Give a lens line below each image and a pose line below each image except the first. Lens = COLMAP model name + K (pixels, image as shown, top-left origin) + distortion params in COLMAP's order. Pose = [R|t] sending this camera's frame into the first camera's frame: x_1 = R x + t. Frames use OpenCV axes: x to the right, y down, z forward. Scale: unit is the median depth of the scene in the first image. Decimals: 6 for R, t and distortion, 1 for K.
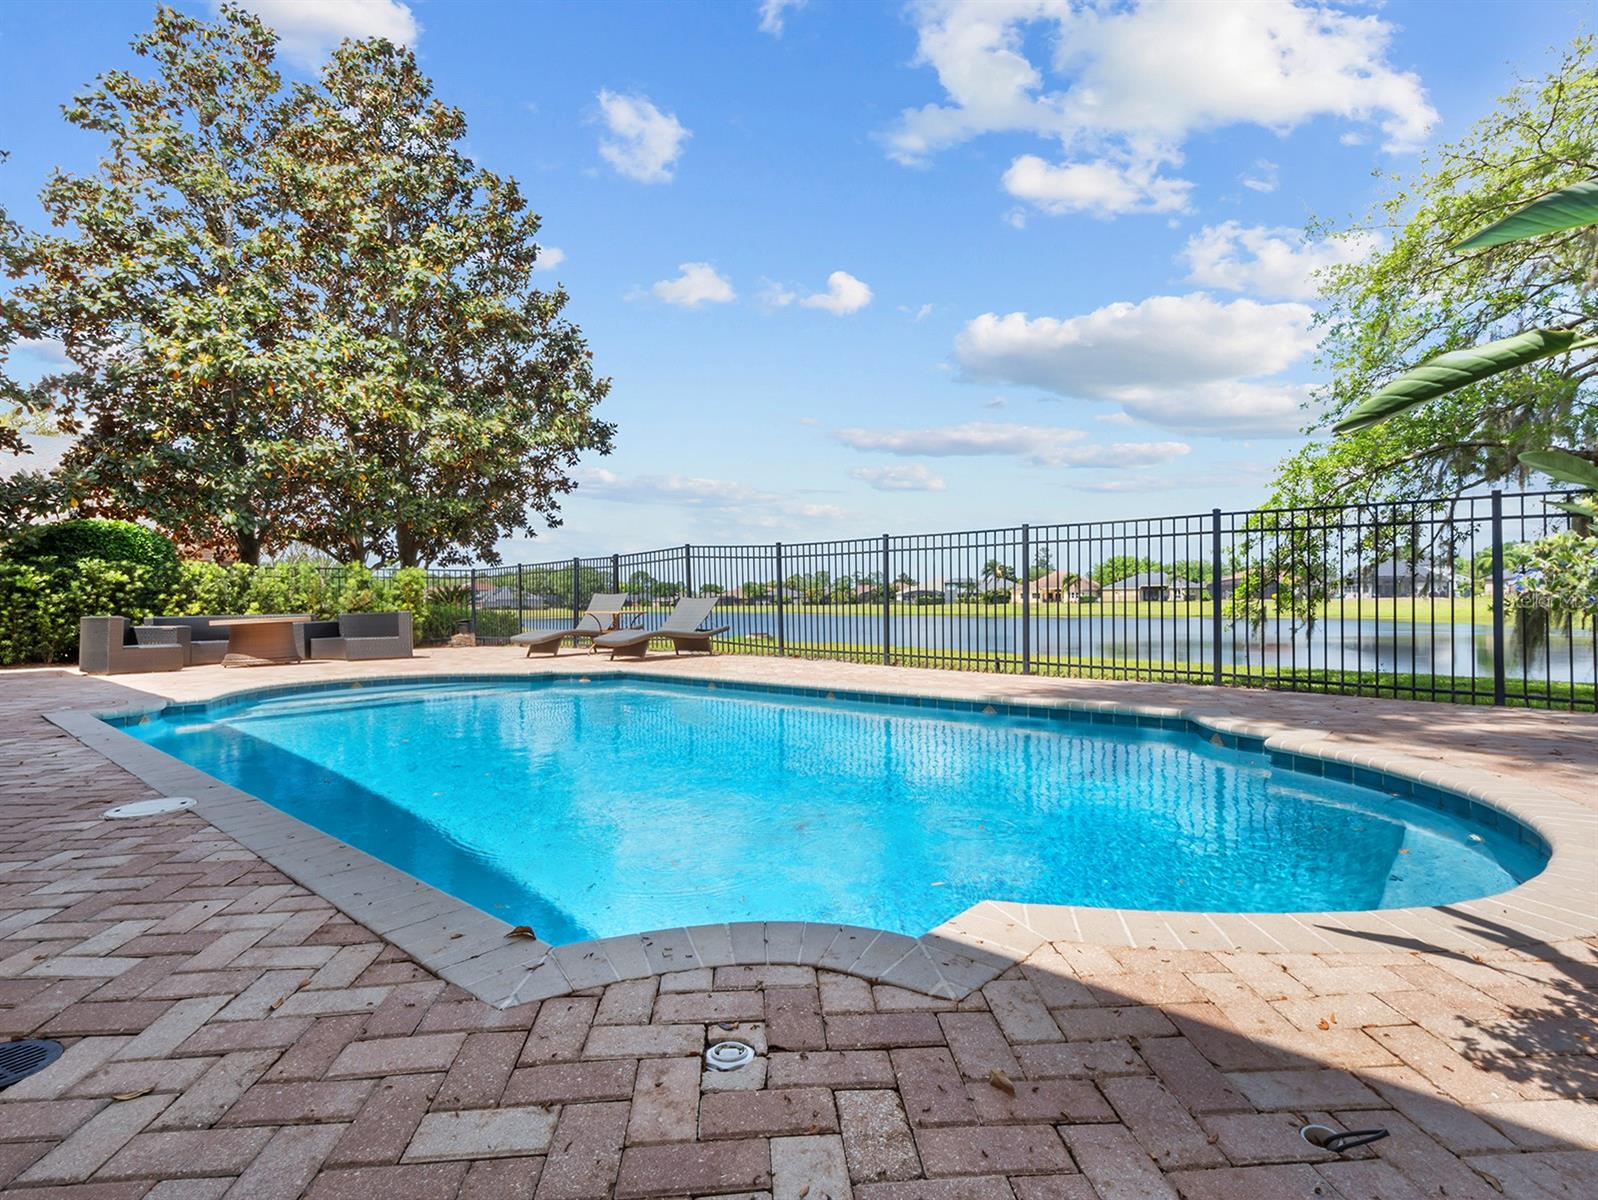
lens RADIAL K [[821.5, 0, 805.1], [0, 821.5, 590.0], [0, 0, 1]] dist [-0.009392, 0.000691]
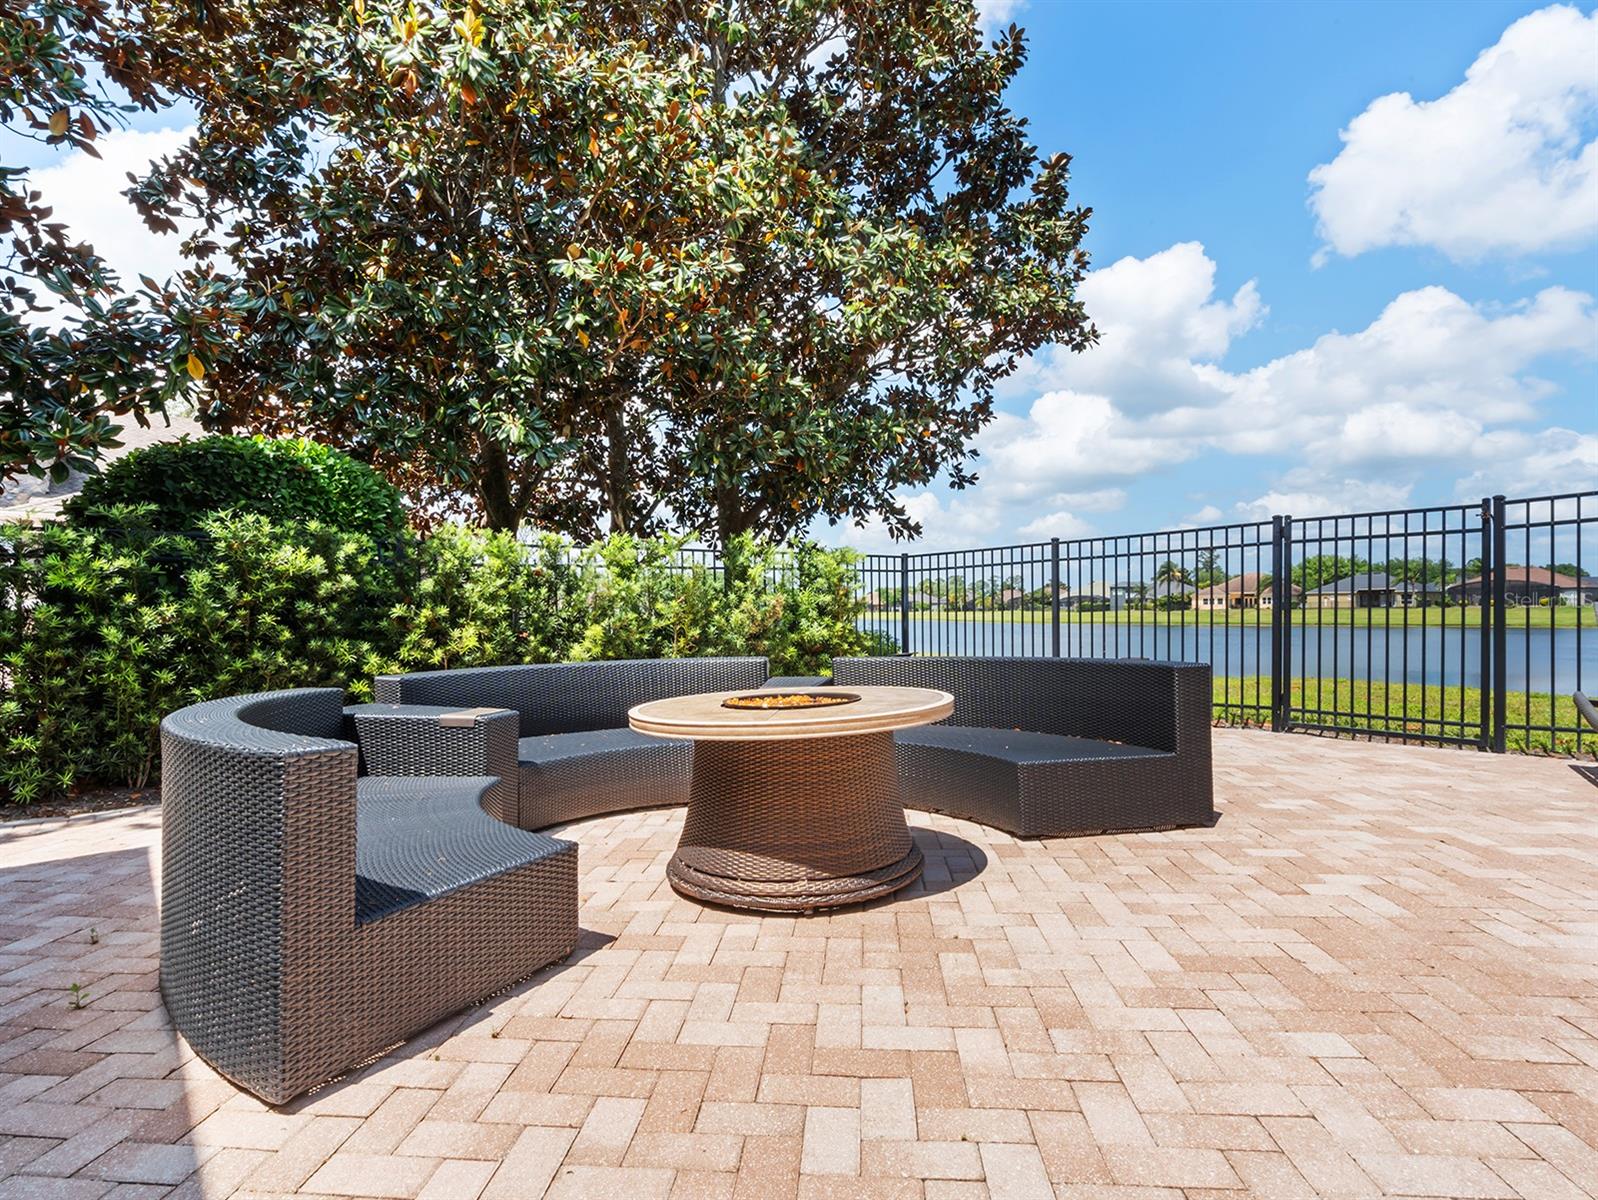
lens RADIAL K [[821.5, 0, 791.0], [0, 821.5, 603.2], [0, 0, 1]] dist [-0.009392, 0.000691]
pose [[0.989992, -0.001537, -0.141116, -0.529255], [0.002778, 0.999959, 0.008601, 0.001157], [0.141097, -0.008907, 0.989956, 0.616257]]
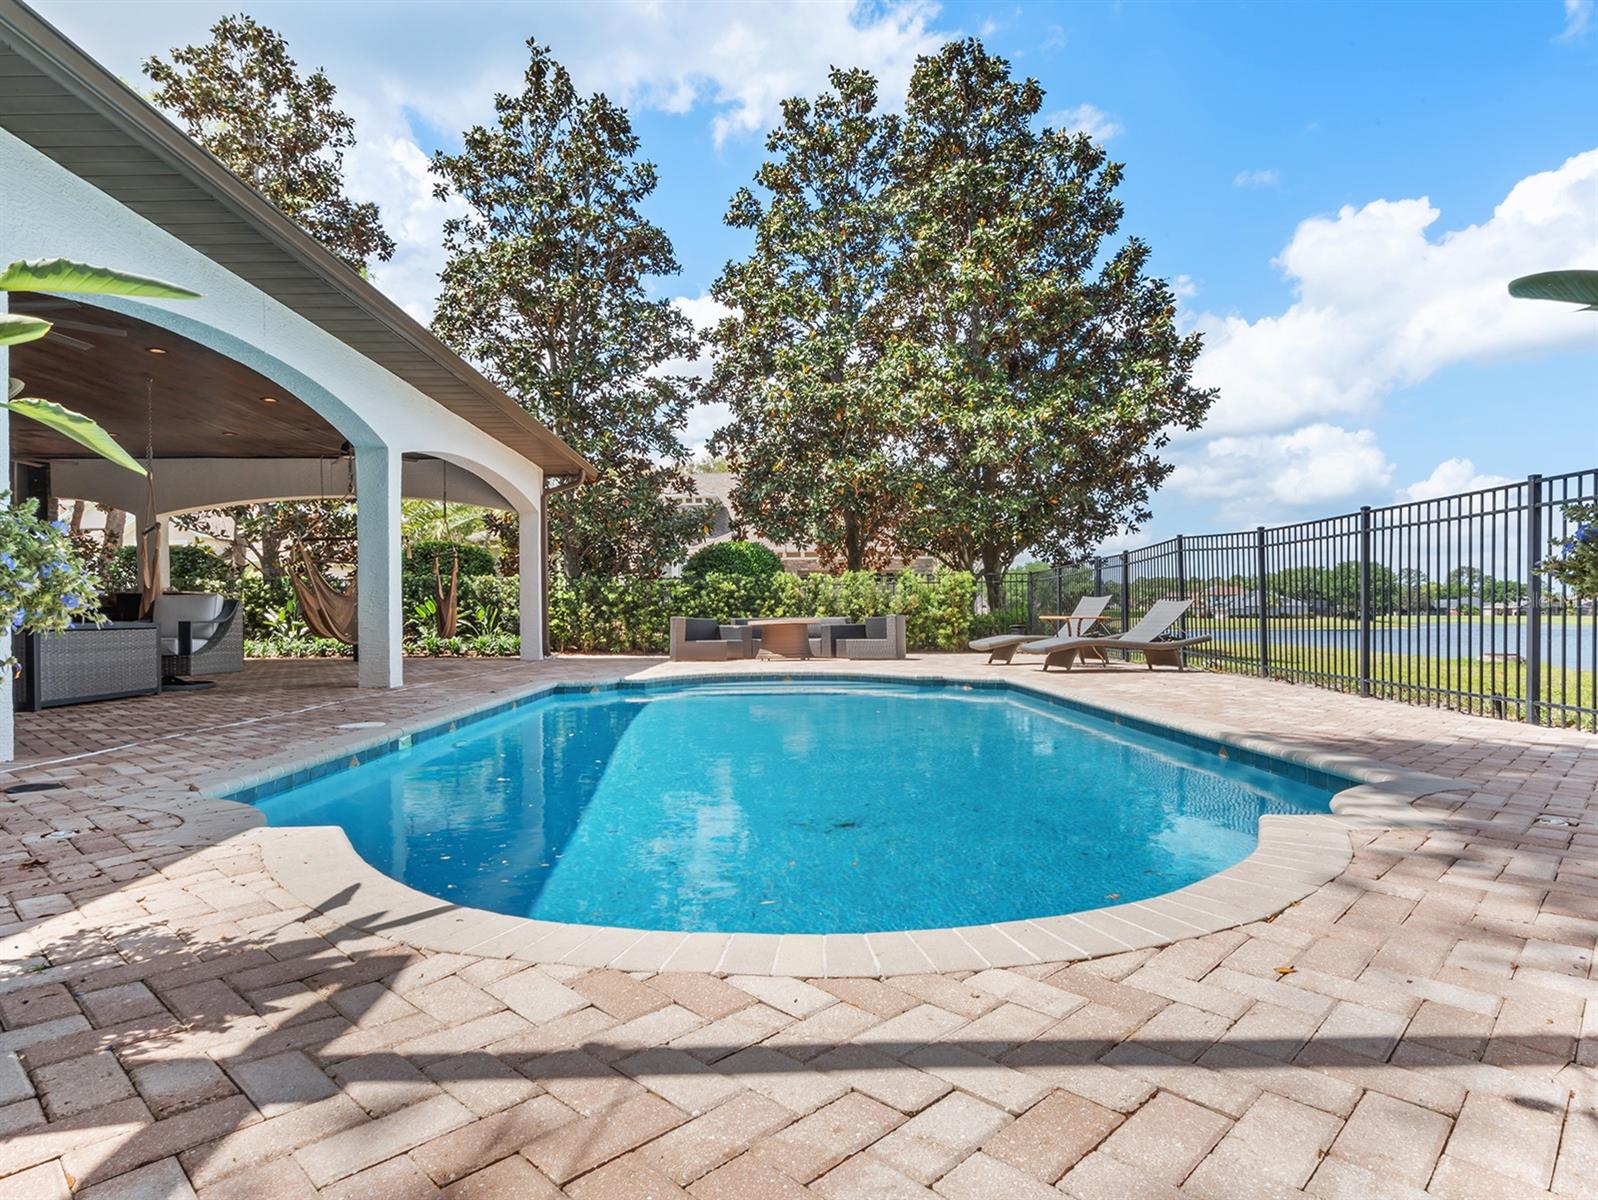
lens RADIAL K [[957.3, 0, 804.2], [0, 957.3, 612.3], [0, 0, 1]] dist [0.000433, -0.001385]
pose [[0.671899, 0.003425, -0.740635, 0.309561], [0.008438, 0.999889, 0.012279, 0.006331], [0.740595, -0.014499, 0.671795, 0.092450]]
